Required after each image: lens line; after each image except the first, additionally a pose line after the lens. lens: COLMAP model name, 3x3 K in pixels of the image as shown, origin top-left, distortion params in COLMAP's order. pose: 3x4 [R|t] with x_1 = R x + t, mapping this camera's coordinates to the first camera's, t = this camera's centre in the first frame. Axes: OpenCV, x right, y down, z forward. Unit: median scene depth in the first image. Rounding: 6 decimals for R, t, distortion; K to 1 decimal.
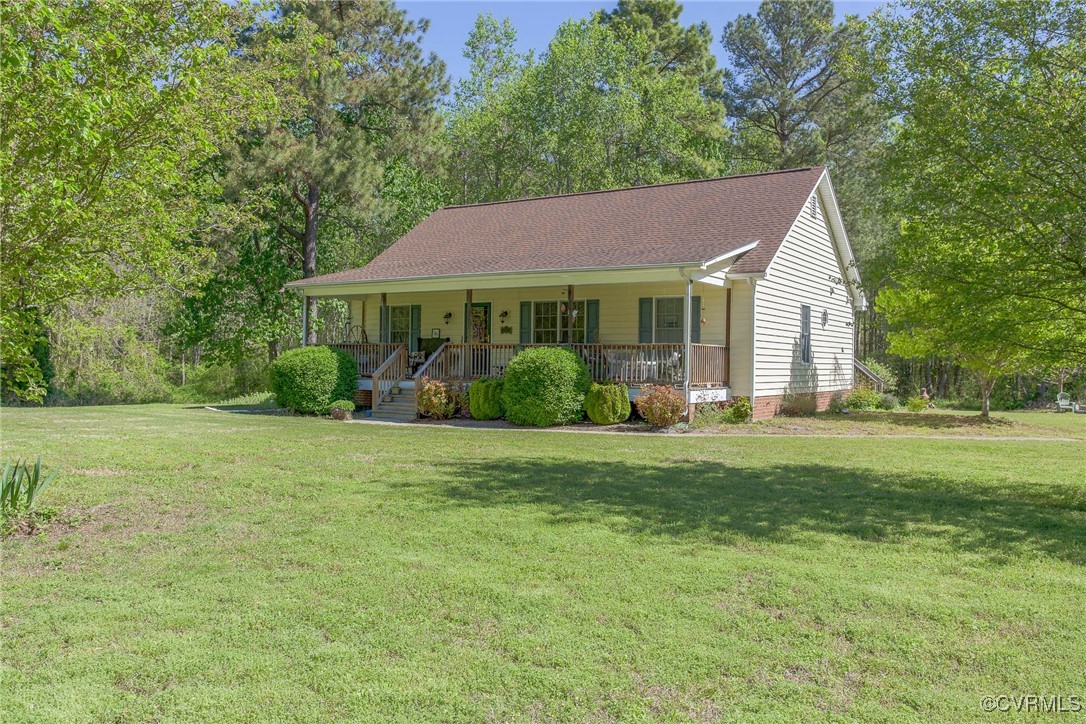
lens RADIAL K [[846.2, 0, 540.1], [0, 846.2, 358.9], [0, 0, 1]] dist [-0.003076, -0.000338]
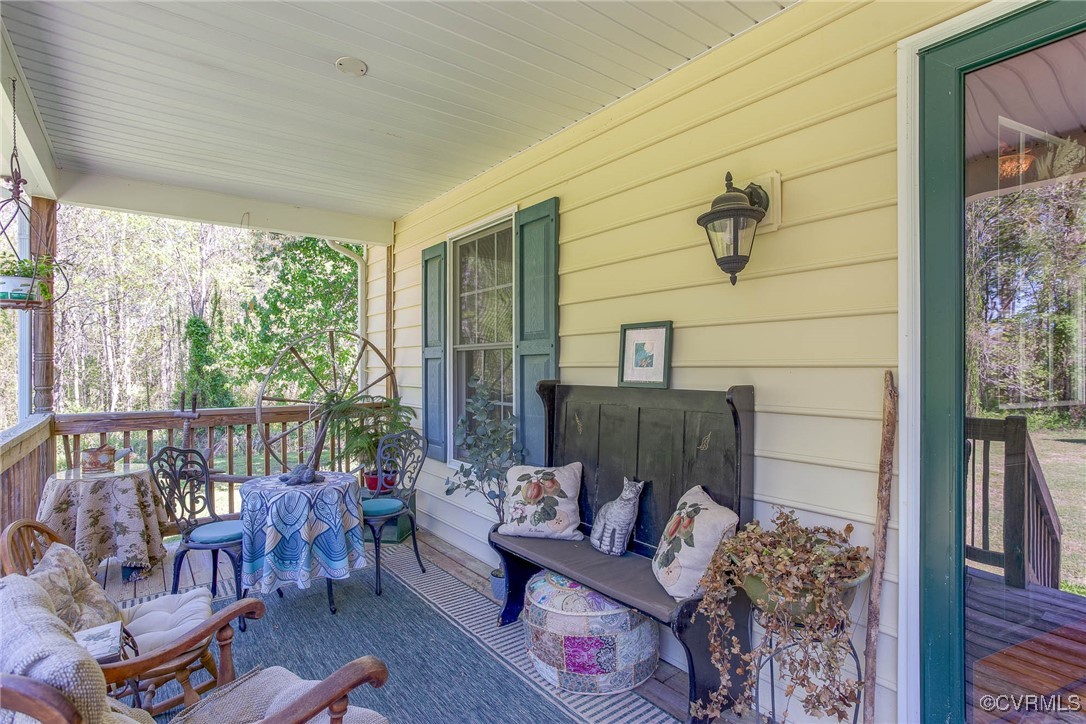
lens RADIAL K [[537.5, 0, 539.3], [0, 537.5, 364.1], [0, 0, 1]] dist [-0.032552, 0.000382]
pose [[0.938260, -0.009567, -0.345799, -0.115871], [0.005970, 0.999916, -0.011465, -0.029711], [0.345880, 0.008693, 0.938239, 0.970556]]
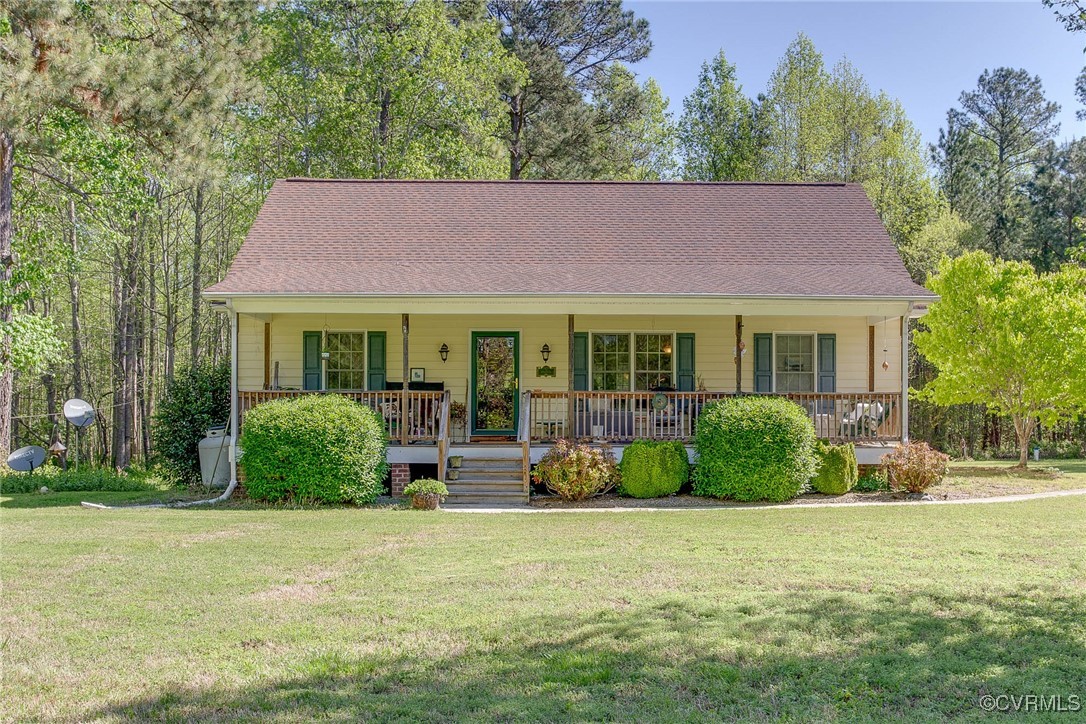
lens RADIAL K [[1073.4, 0, 547.7], [0, 1073.4, 365.6], [0, 0, 1]] dist [-0.034806, 0.000000]
pose [[0.843426, 0.015089, 0.537034, -0.530959], [0.008025, 0.999140, -0.040677, -0.002462], [-0.537186, 0.038618, 0.842580, 0.241792]]
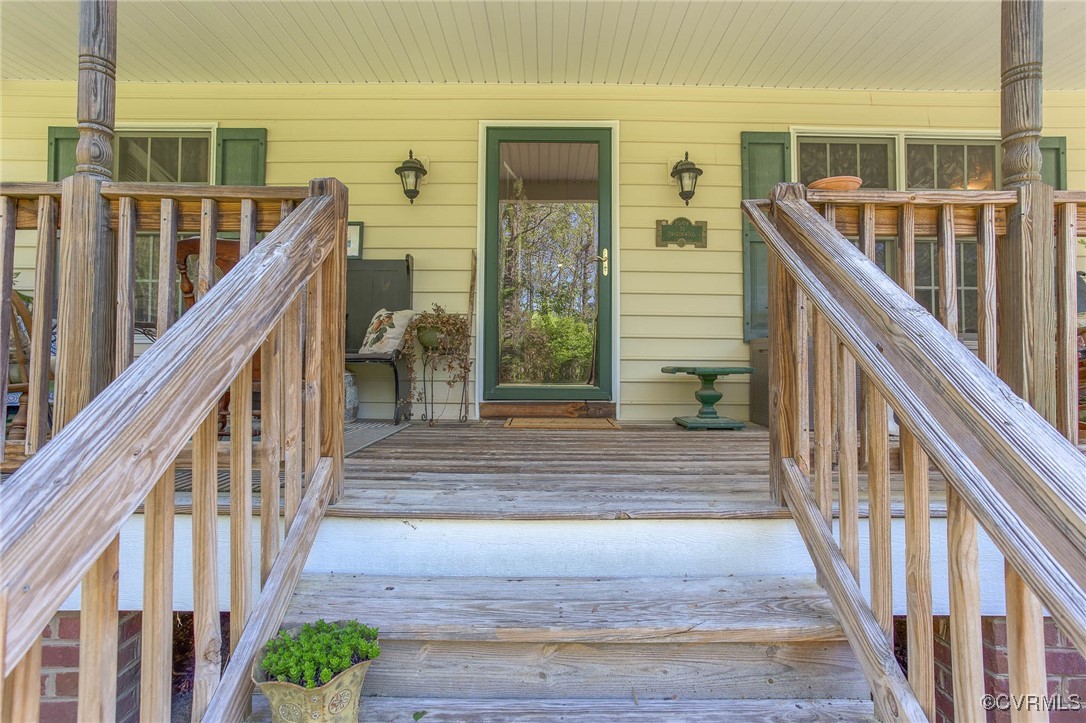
lens RADIAL K [[537.5, 0, 539.2], [0, 537.5, 363.1], [0, 0, 1]] dist [-0.032552, 0.000382]
pose [[0.835155, 0.003678, 0.550003, -0.174623], [0.002960, 0.999933, -0.011181, 0.009336], [-0.550007, 0.010965, 0.835088, 0.894586]]
